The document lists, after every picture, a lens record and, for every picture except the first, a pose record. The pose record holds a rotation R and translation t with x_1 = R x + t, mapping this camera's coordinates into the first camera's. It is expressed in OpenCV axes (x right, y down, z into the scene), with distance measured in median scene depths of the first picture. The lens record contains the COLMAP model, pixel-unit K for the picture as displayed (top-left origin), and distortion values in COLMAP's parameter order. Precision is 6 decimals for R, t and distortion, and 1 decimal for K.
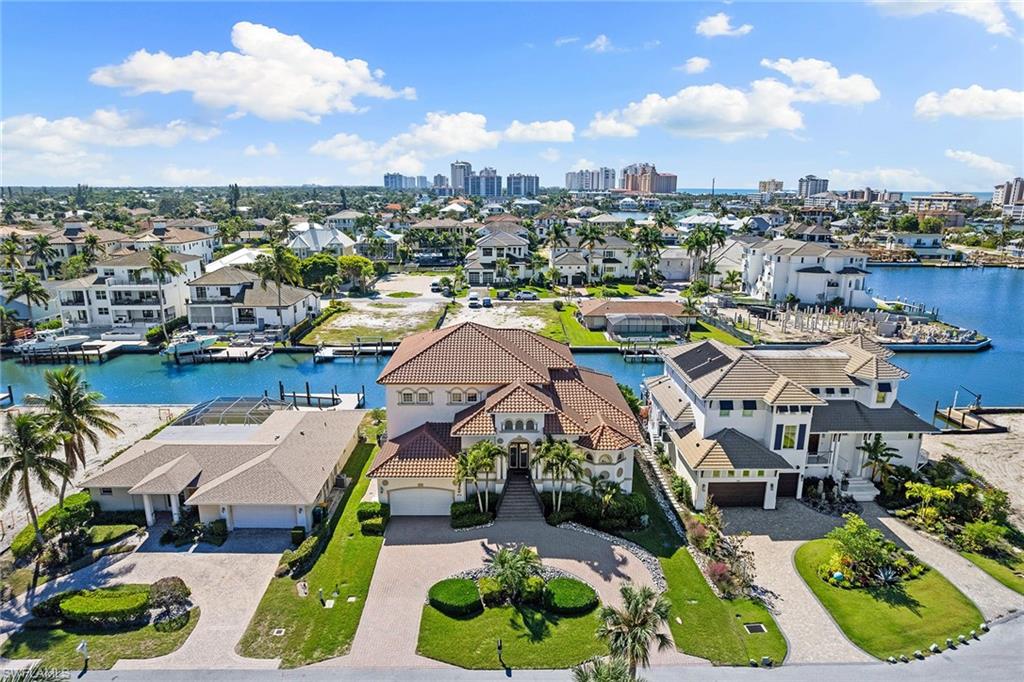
lens RADIAL K [[662.2, 0, 530.6], [0, 662.2, 342.3], [0, 0, 1]] dist [-0.021710, 0.001456]
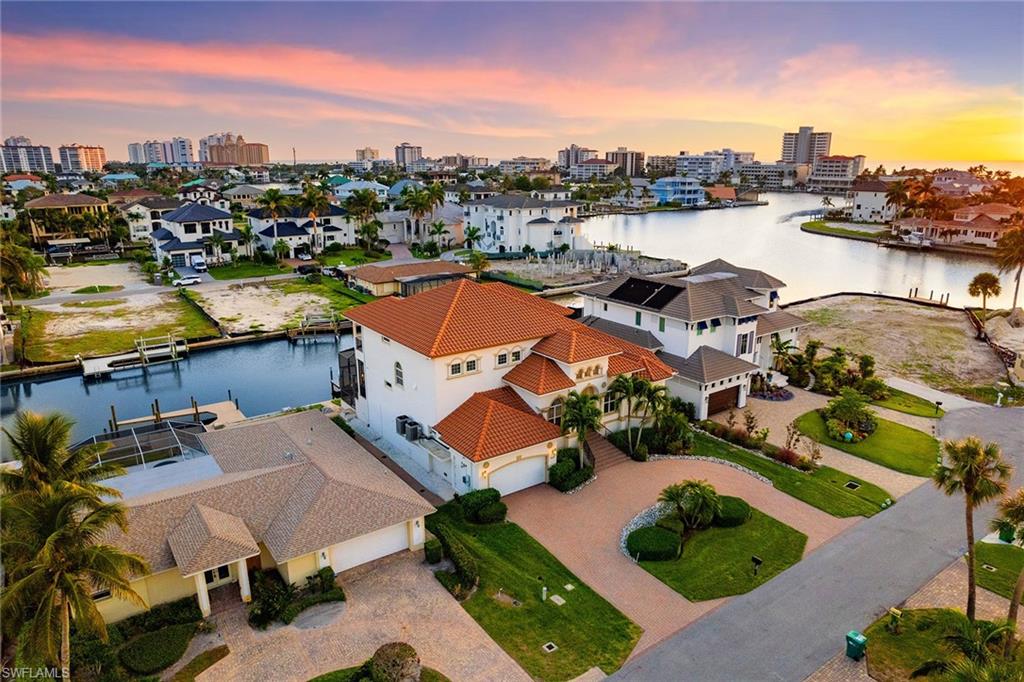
lens RADIAL K [[662.2, 0, 530.6], [0, 662.2, 342.3], [0, 0, 1]] dist [-0.021710, 0.001456]
pose [[0.828262, -0.161342, 0.536611, -0.296828], [0.138744, 0.986880, 0.082571, -0.005239], [-0.542893, 0.006062, 0.839780, 0.114236]]
